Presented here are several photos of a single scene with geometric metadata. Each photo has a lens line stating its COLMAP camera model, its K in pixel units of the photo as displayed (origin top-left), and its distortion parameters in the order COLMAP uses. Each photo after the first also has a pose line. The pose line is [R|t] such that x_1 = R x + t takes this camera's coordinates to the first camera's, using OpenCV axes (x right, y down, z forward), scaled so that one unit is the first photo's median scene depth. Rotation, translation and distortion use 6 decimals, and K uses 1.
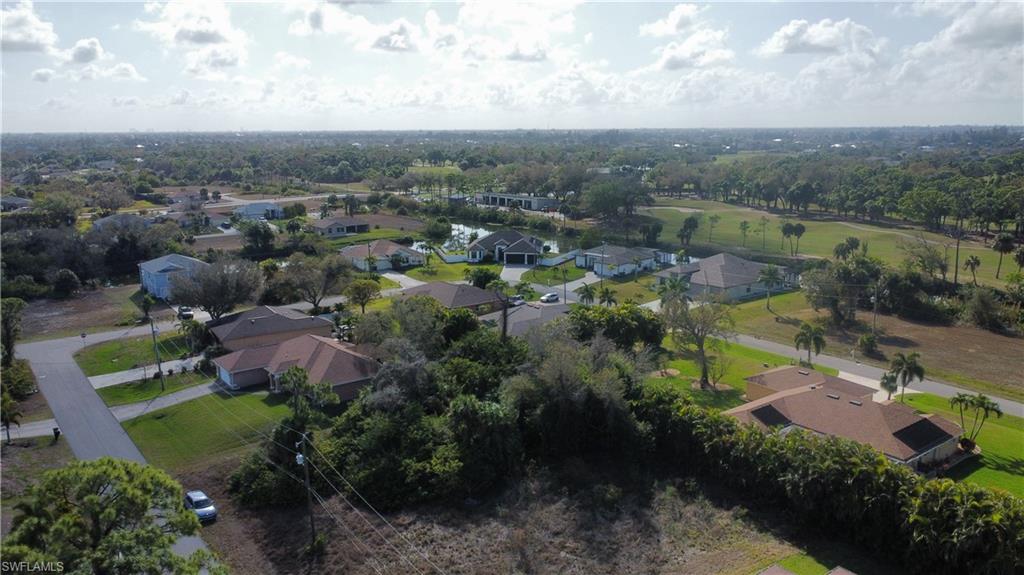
lens RADIAL K [[768.8, 0, 512.0], [0, 768.8, 287.5], [0, 0, 1]] dist [0.003862, -0.004205]
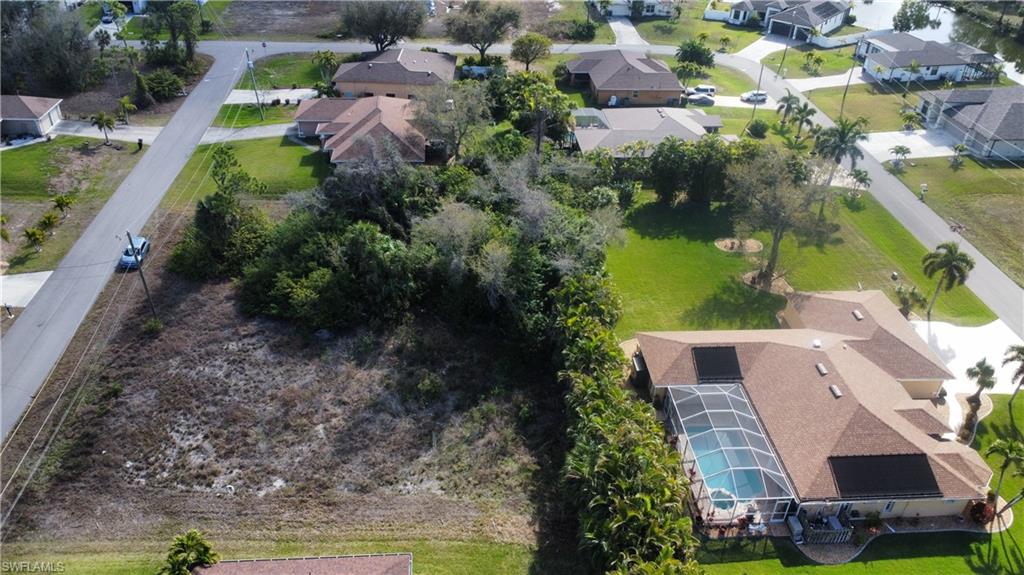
lens RADIAL K [[768.8, 0, 512.0], [0, 768.8, 287.5], [0, 0, 1]] dist [0.003862, -0.004205]
pose [[0.840968, 0.328397, -0.430033, 0.358813], [-0.149382, 0.904784, 0.398813, -0.128326], [0.520056, -0.271149, 0.809951, 0.239057]]
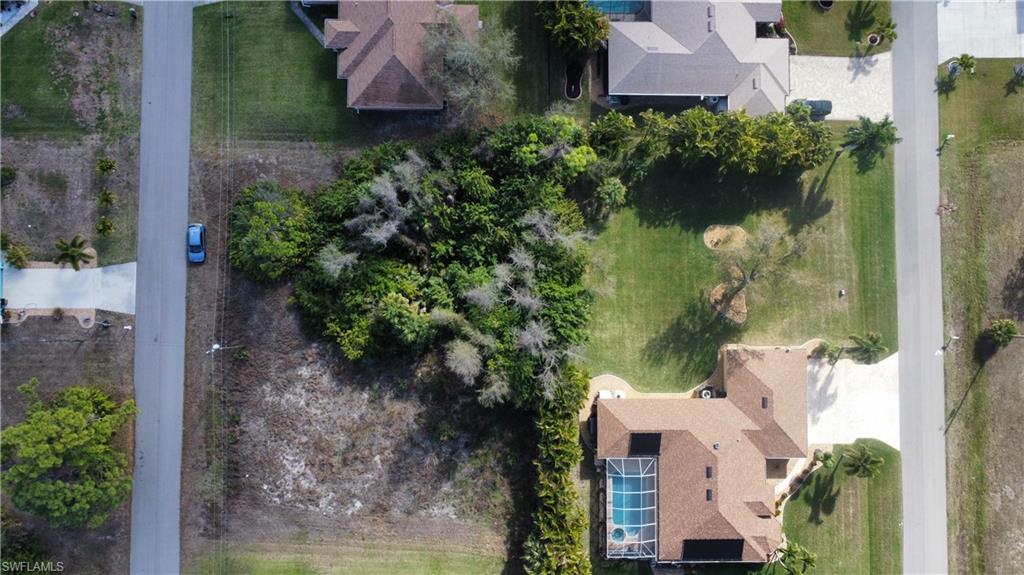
lens RADIAL K [[768.8, 0, 512.0], [0, 768.8, 287.5], [0, 0, 1]] dist [0.003862, -0.004205]
pose [[0.791471, 0.611035, 0.014494, 0.028571], [-0.172529, 0.200600, 0.964362, -0.684220], [0.586352, -0.765765, 0.264190, 0.594551]]
